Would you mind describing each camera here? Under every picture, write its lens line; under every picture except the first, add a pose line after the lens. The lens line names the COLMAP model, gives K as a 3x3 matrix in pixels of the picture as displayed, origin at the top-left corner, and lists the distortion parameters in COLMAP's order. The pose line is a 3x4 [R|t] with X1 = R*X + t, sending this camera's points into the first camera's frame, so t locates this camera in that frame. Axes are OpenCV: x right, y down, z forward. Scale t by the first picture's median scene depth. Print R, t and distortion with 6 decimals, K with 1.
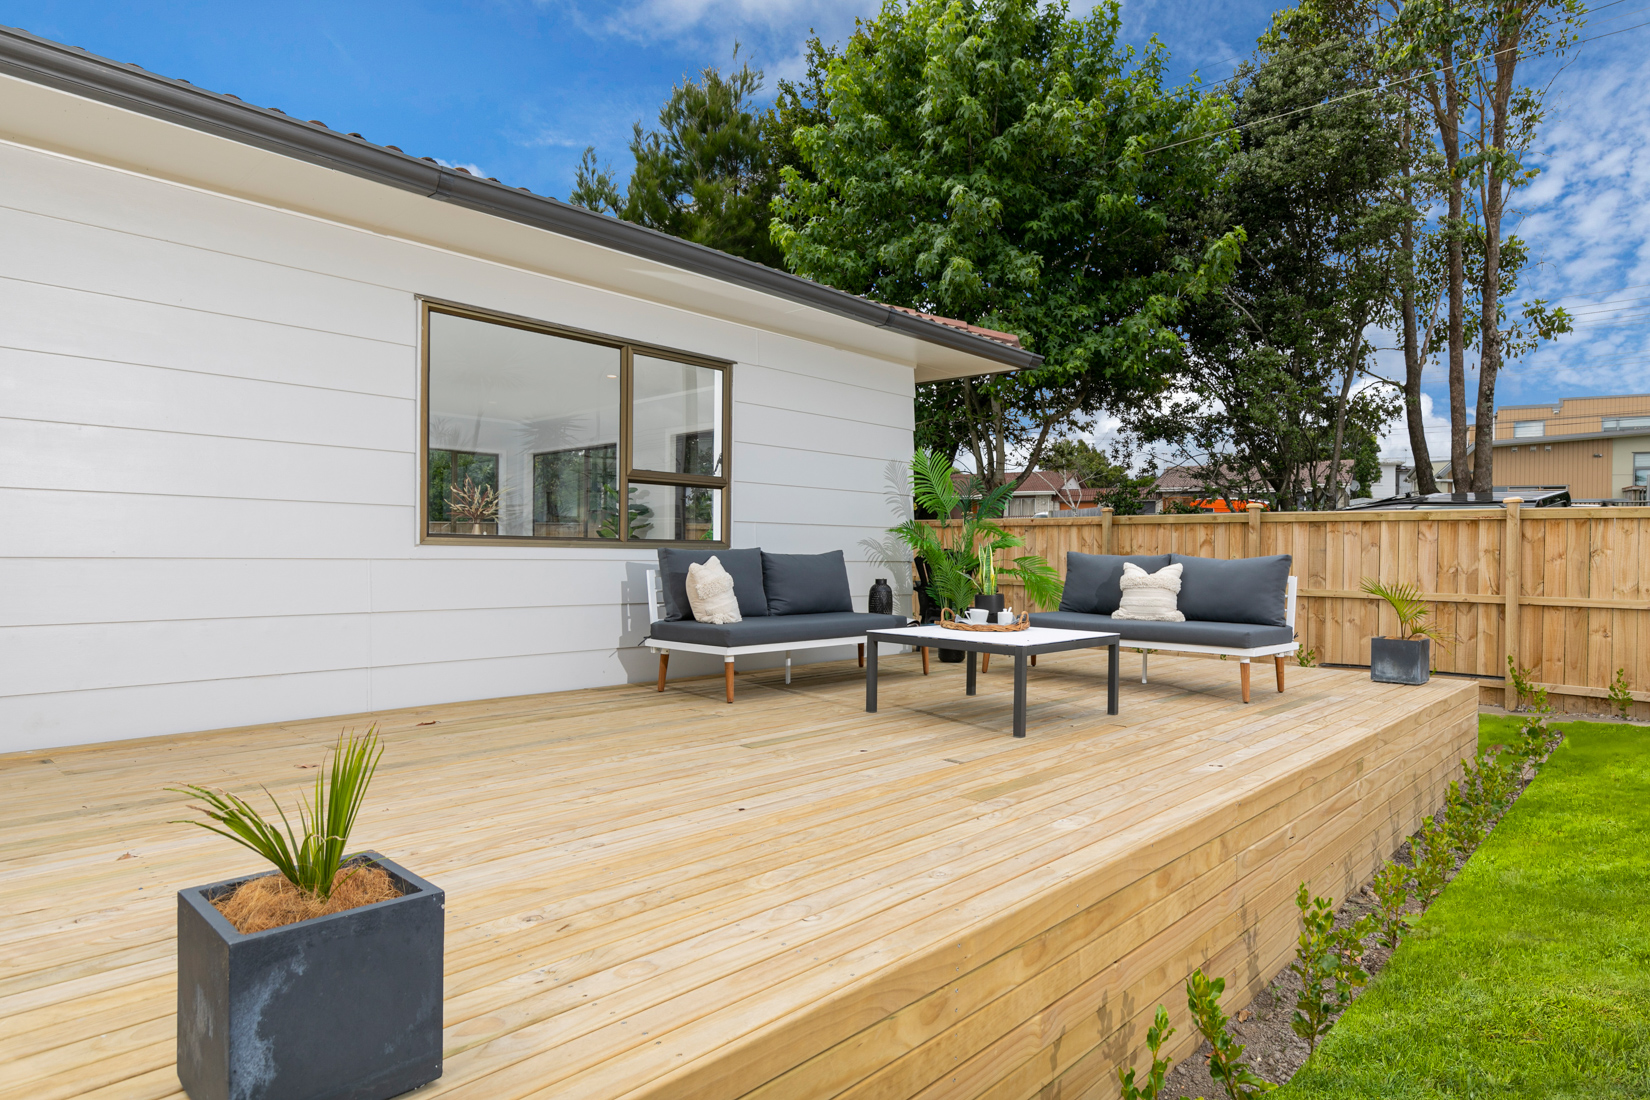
lens RADIAL K [[916.6, 0, 836.6], [0, 916.6, 571.0], [0, 0, 1]] dist [-0.001155, -0.000519]
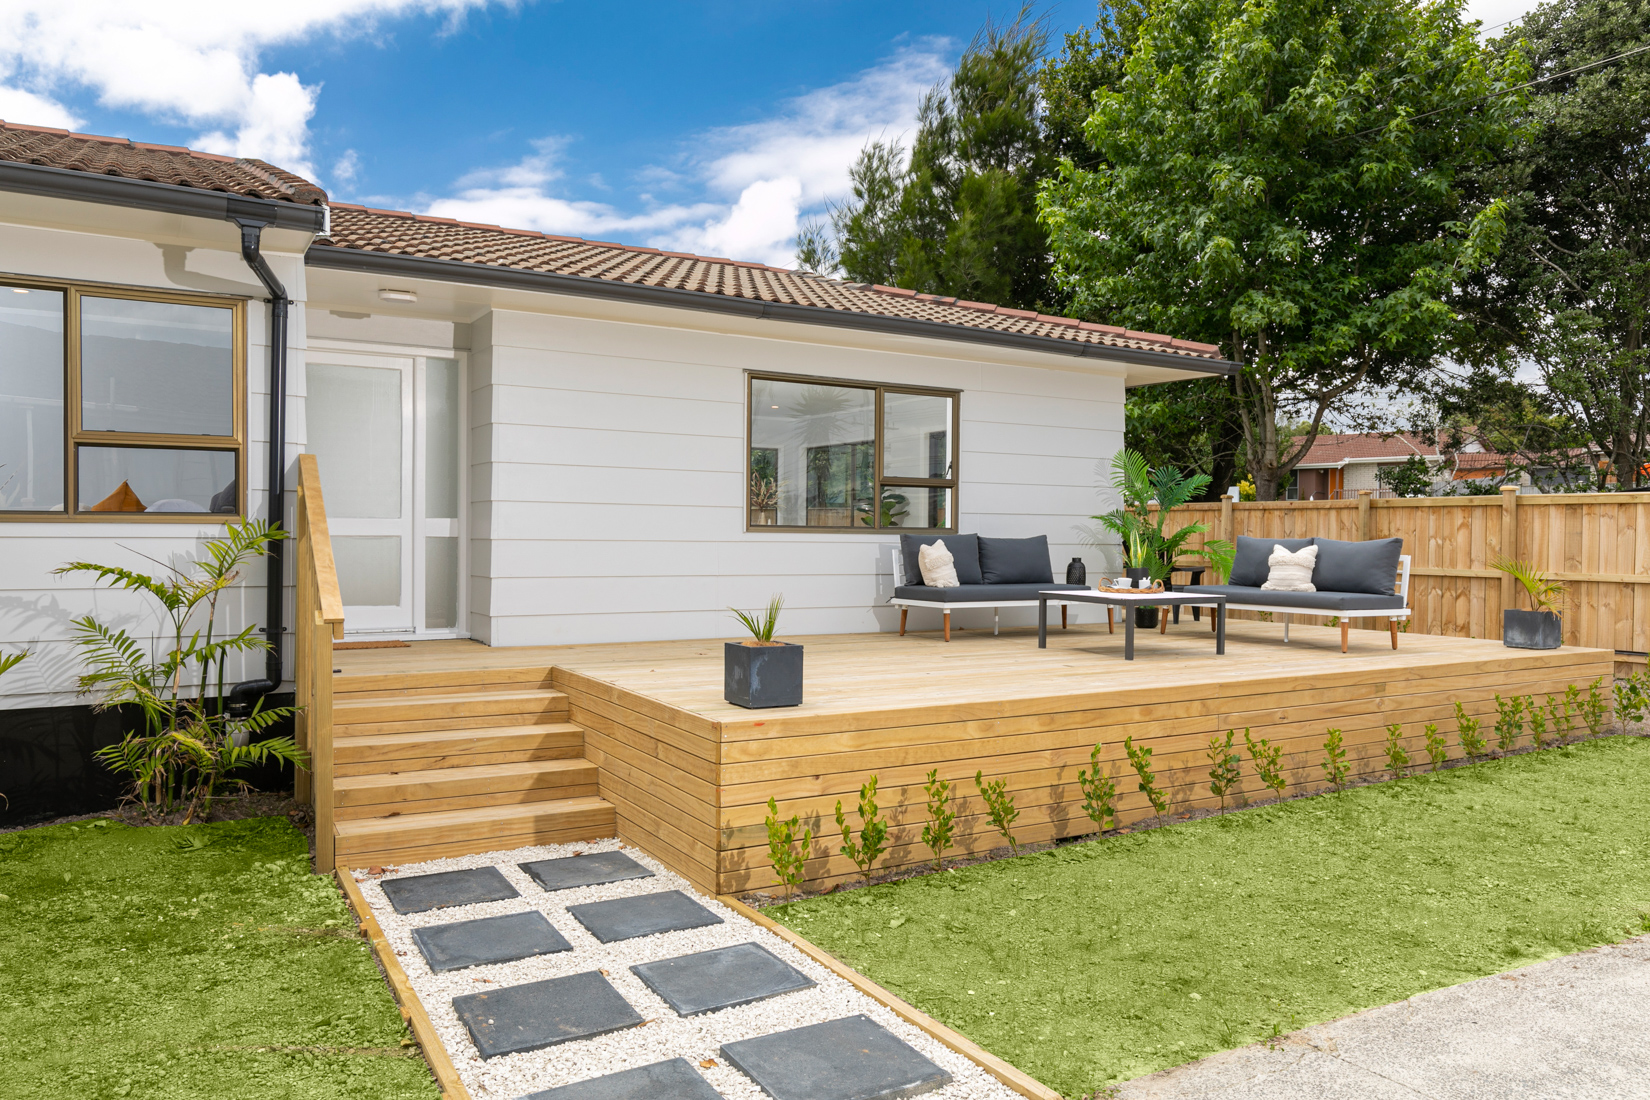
lens RADIAL K [[1202.3, 0, 820.5], [0, 1202.3, 540.6], [0, 0, 1]] dist [-0.005983, -0.001297]
pose [[0.956095, -0.001884, -0.293050, 0.196838], [-0.003090, 0.999859, -0.016509, 0.013574], [0.293039, 0.016690, 0.955955, -0.688311]]
